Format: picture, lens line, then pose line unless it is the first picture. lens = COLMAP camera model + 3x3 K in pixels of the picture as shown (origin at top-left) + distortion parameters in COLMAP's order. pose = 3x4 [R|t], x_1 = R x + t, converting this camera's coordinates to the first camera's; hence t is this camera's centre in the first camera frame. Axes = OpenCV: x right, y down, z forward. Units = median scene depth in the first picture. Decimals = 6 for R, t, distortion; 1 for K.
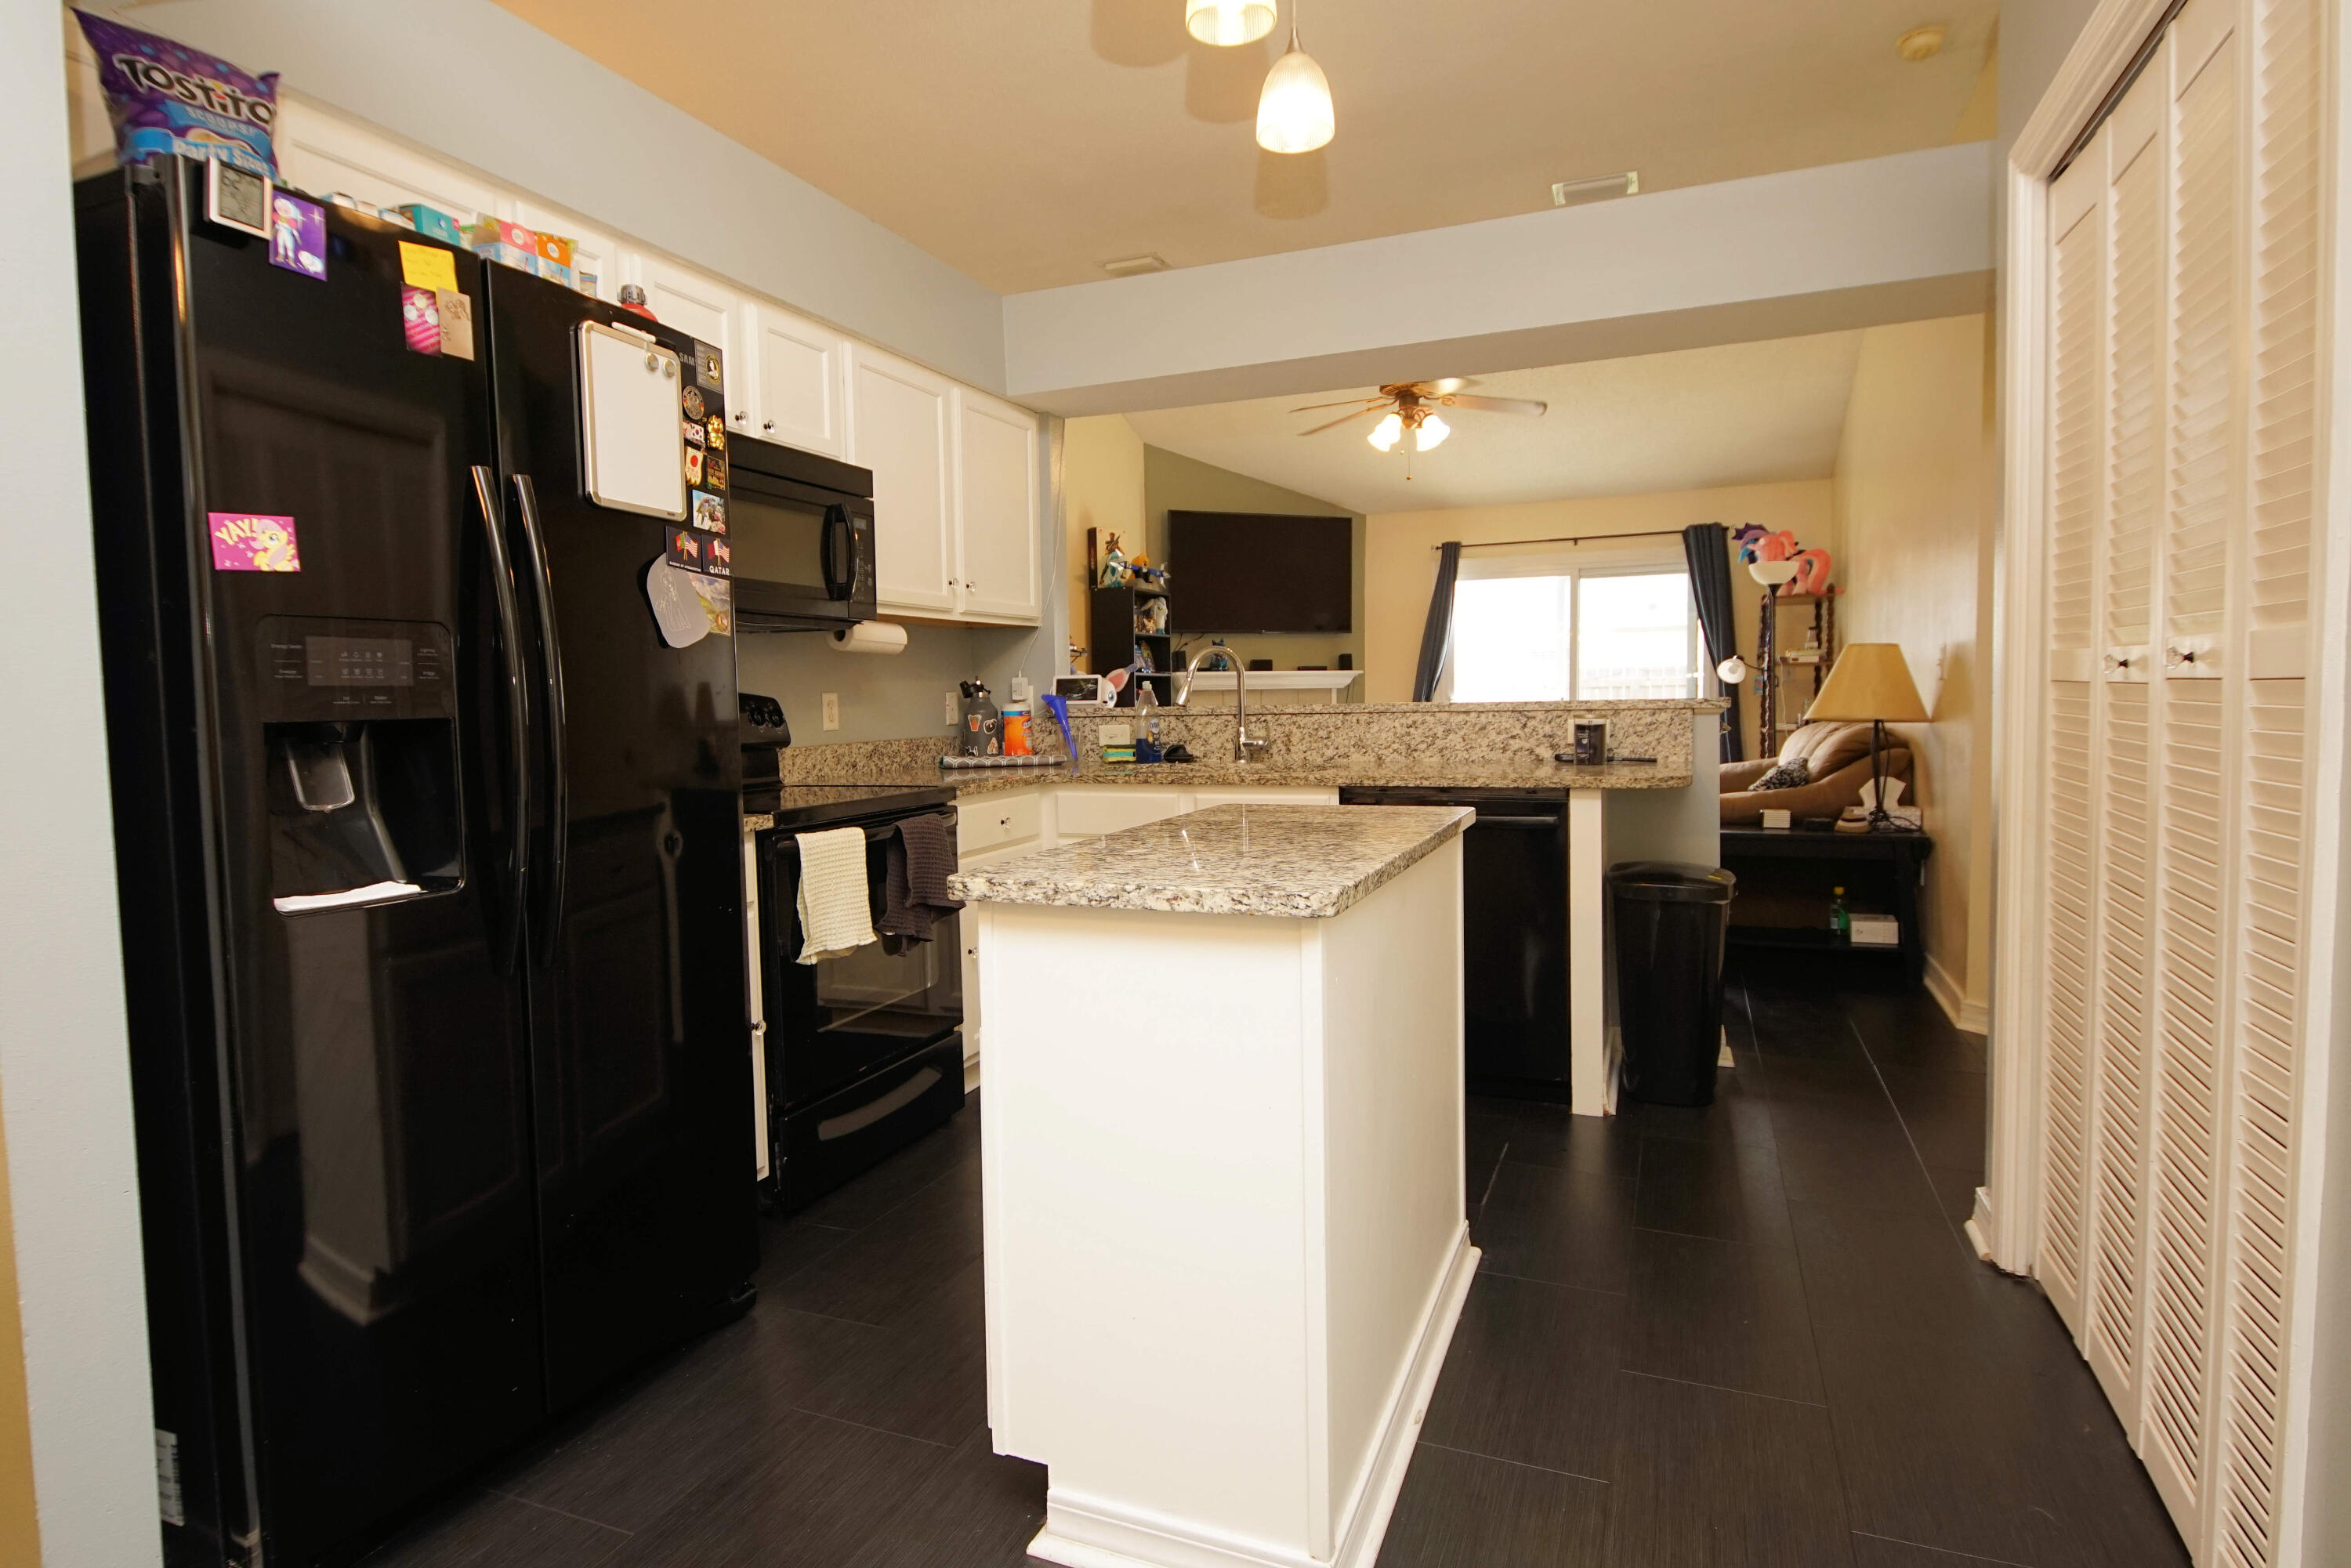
lens RADIAL K [[1254.9, 0, 1150.6], [0, 1254.9, 772.3], [0, 0, 1]] dist [0.039507, -0.039080]
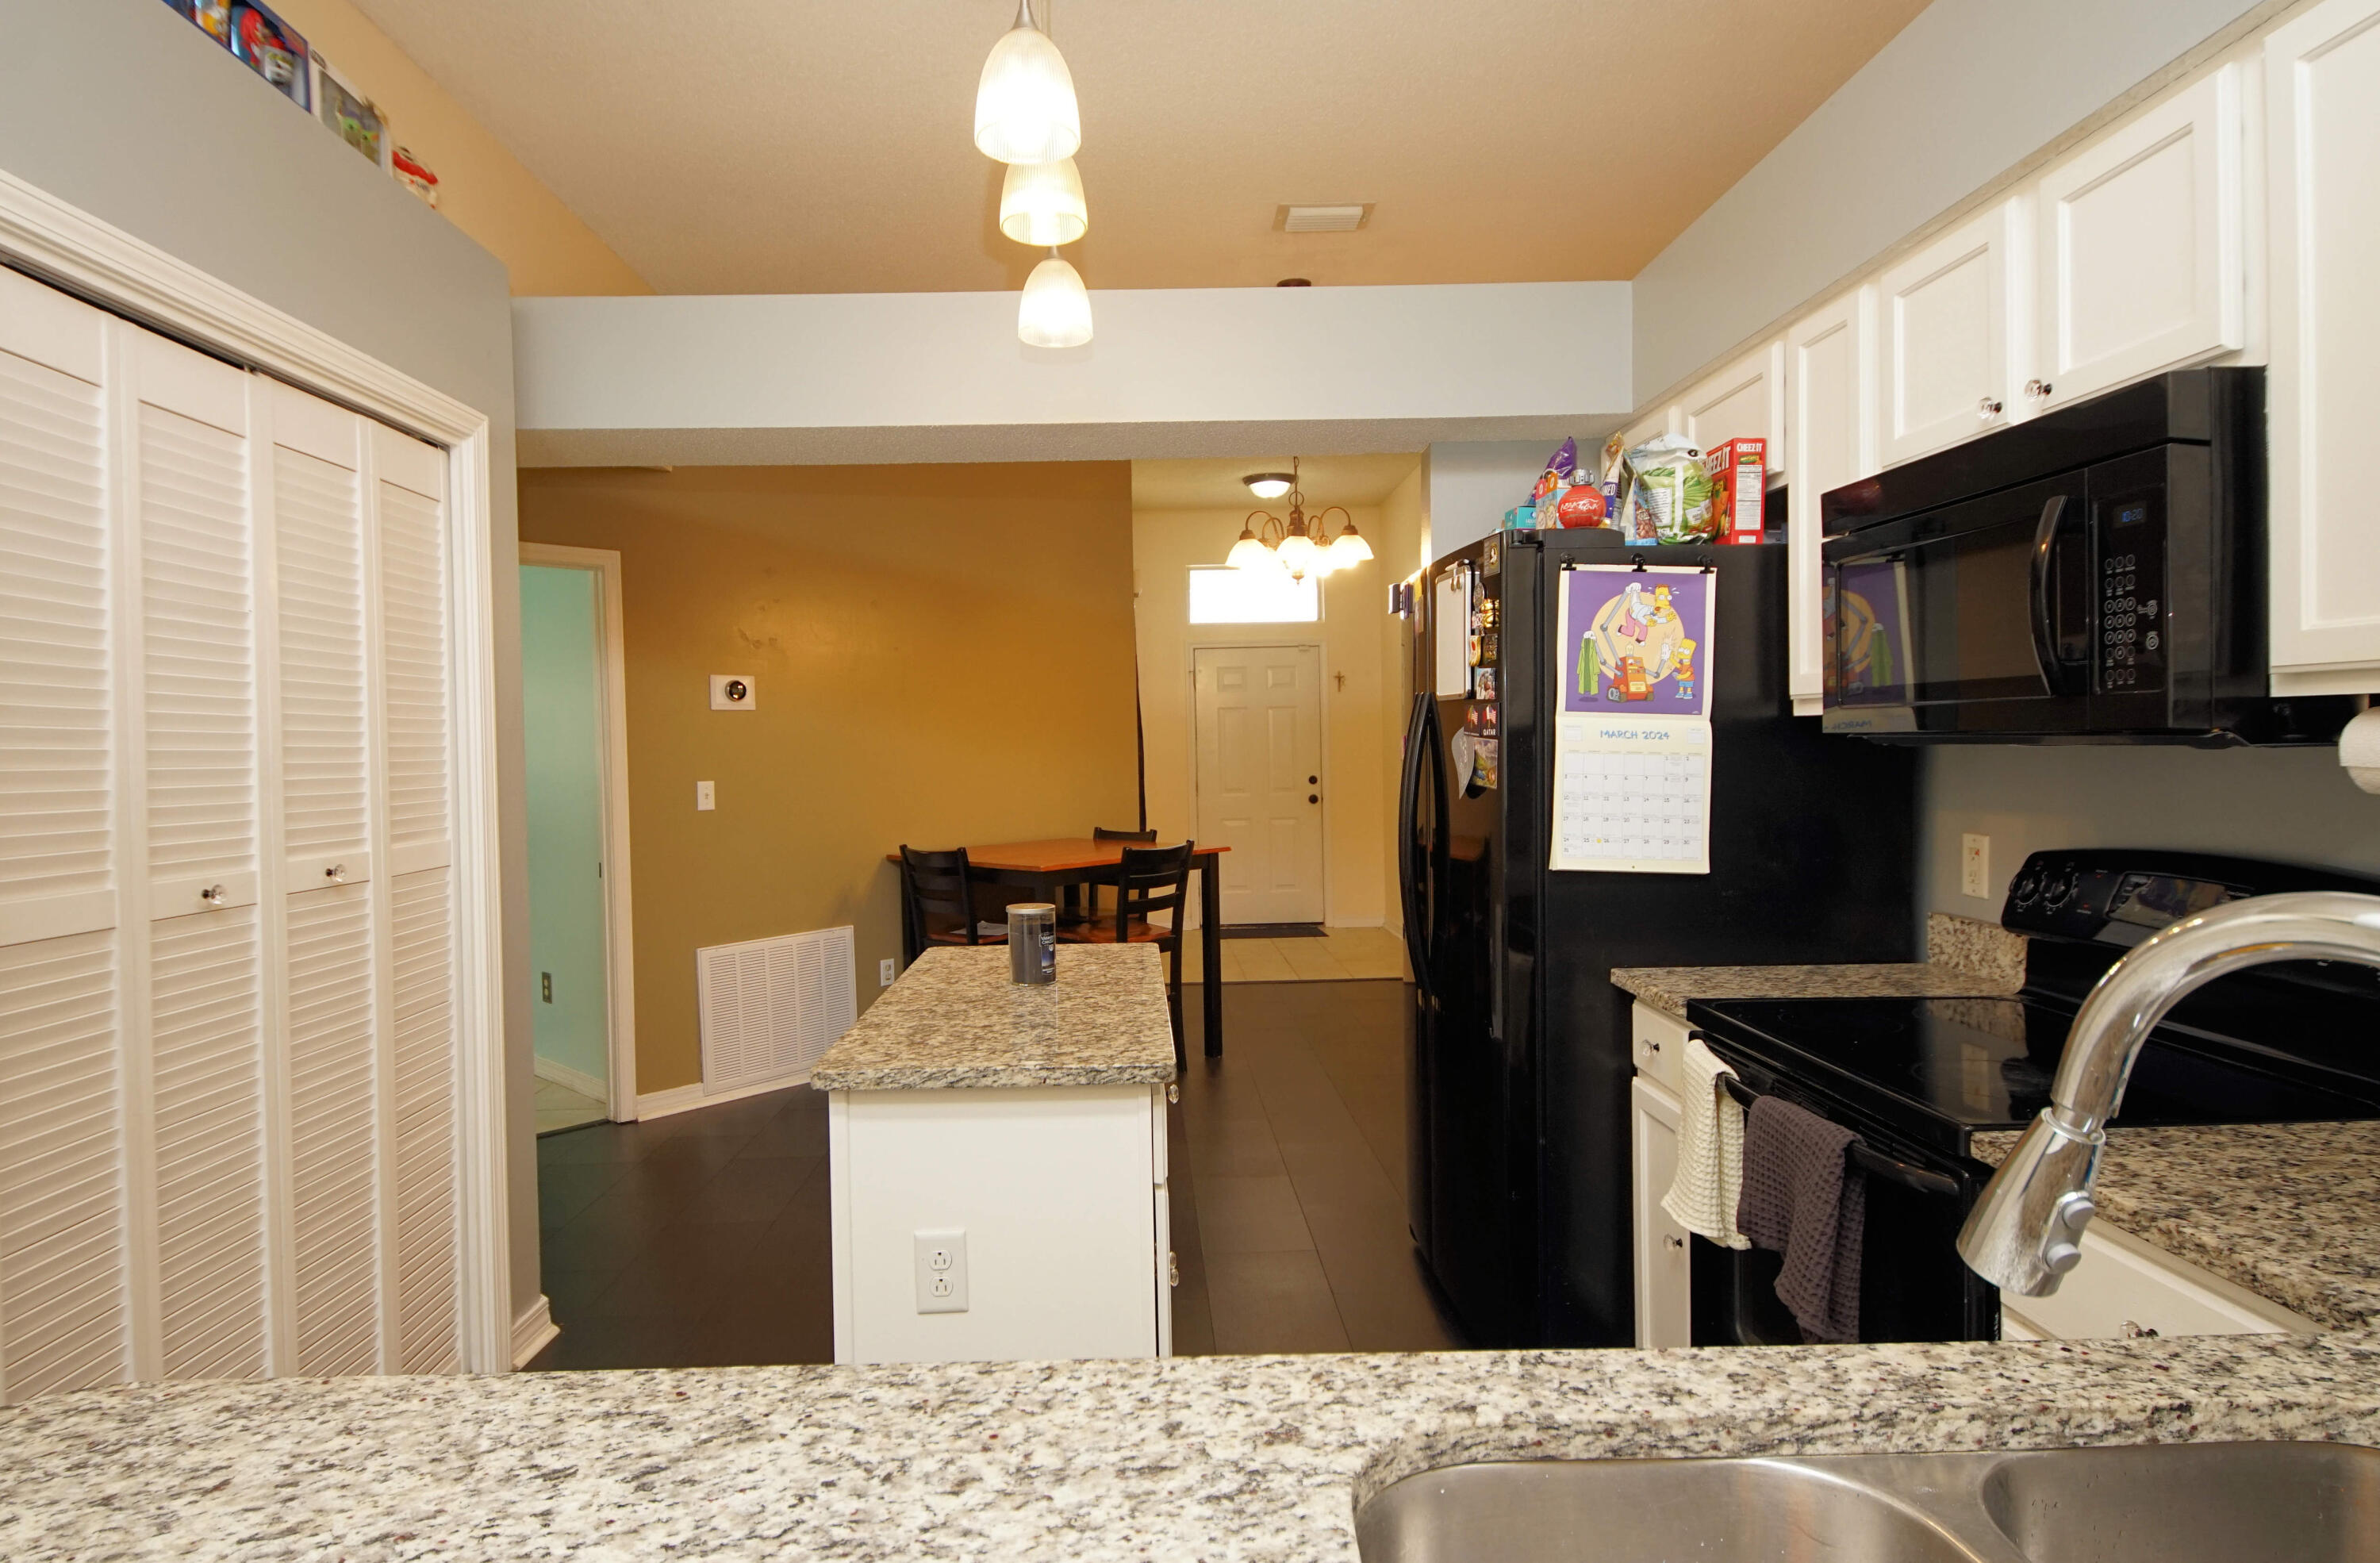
lens RADIAL K [[1306.9, 0, 1133.2], [0, 1306.9, 775.6], [0, 0, 1]] dist [0.034786, -0.034317]
pose [[-0.920509, 0.048117, -0.387747, 0.163143], [0.014495, 0.995911, 0.089175, -0.090886], [0.390452, 0.076466, -0.917442, 0.771741]]
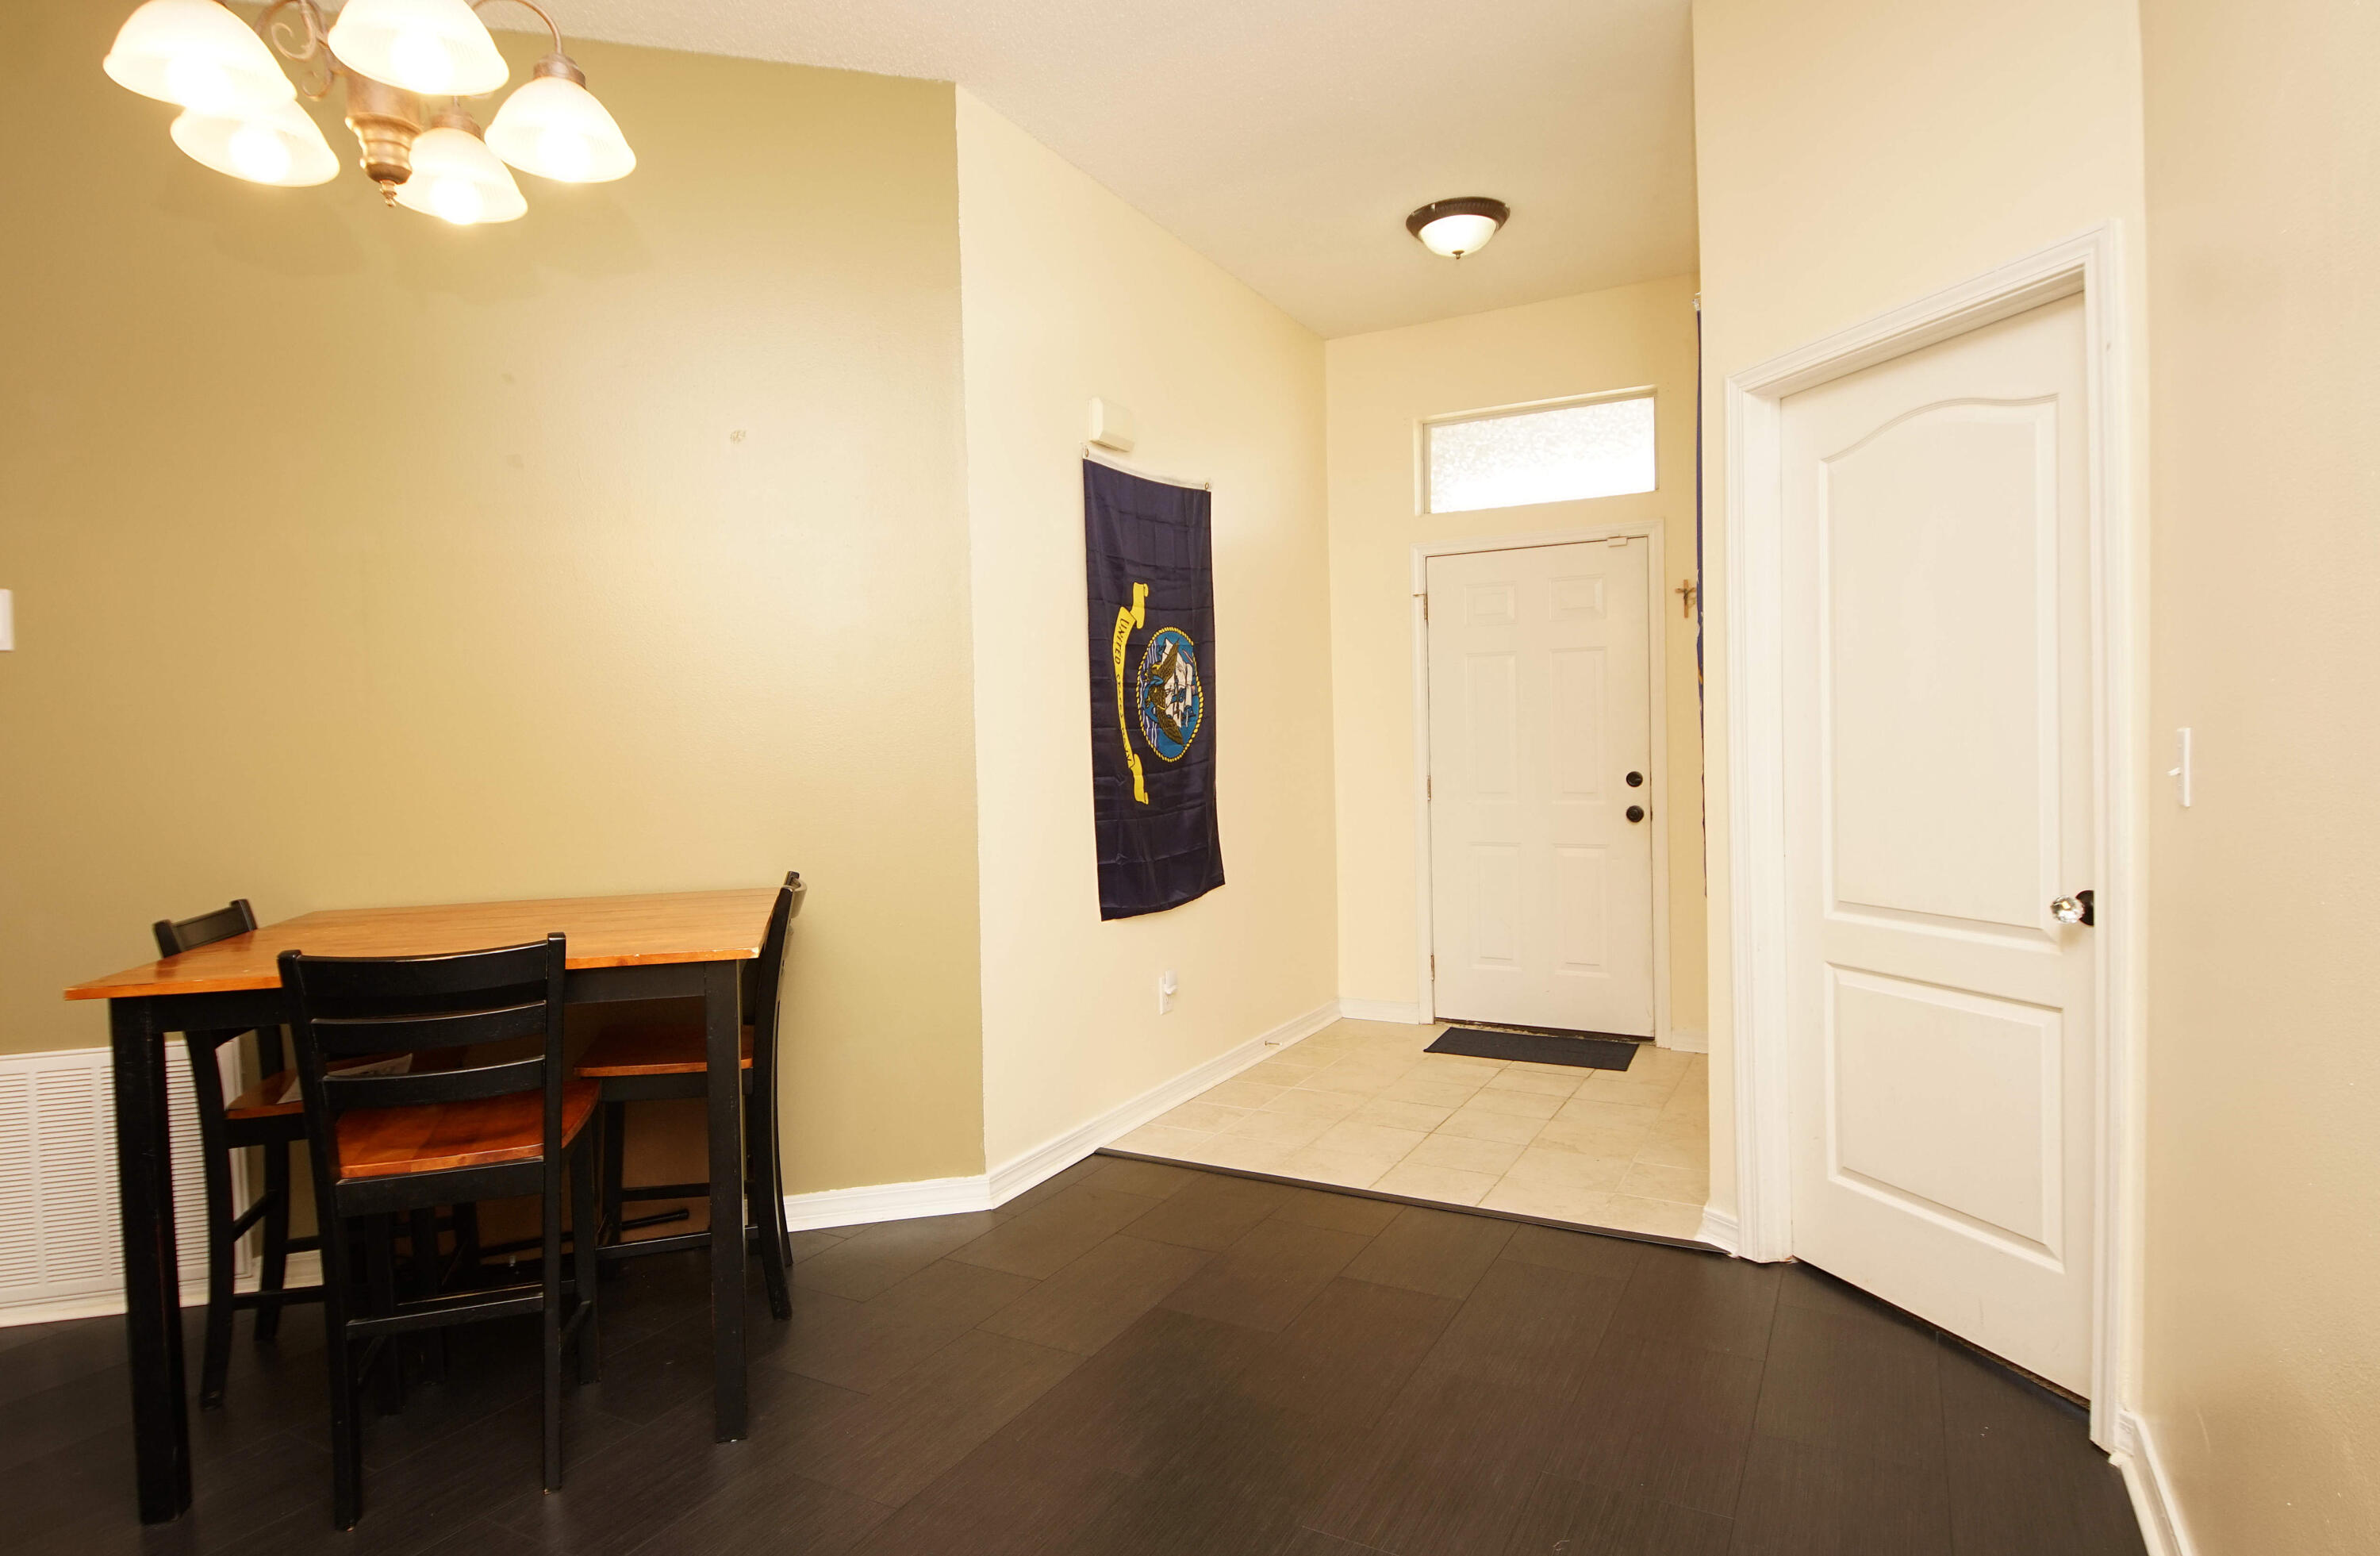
lens RADIAL K [[1325.5, 0, 1173.6], [0, 1325.5, 767.3], [0, 0, 1]] dist [0.004935, -0.001758]
pose [[-0.994519, 0.035715, 0.098270, -0.454024], [0.043992, 0.995546, 0.083390, -0.034385], [-0.094854, 0.087256, -0.991660, 0.294114]]
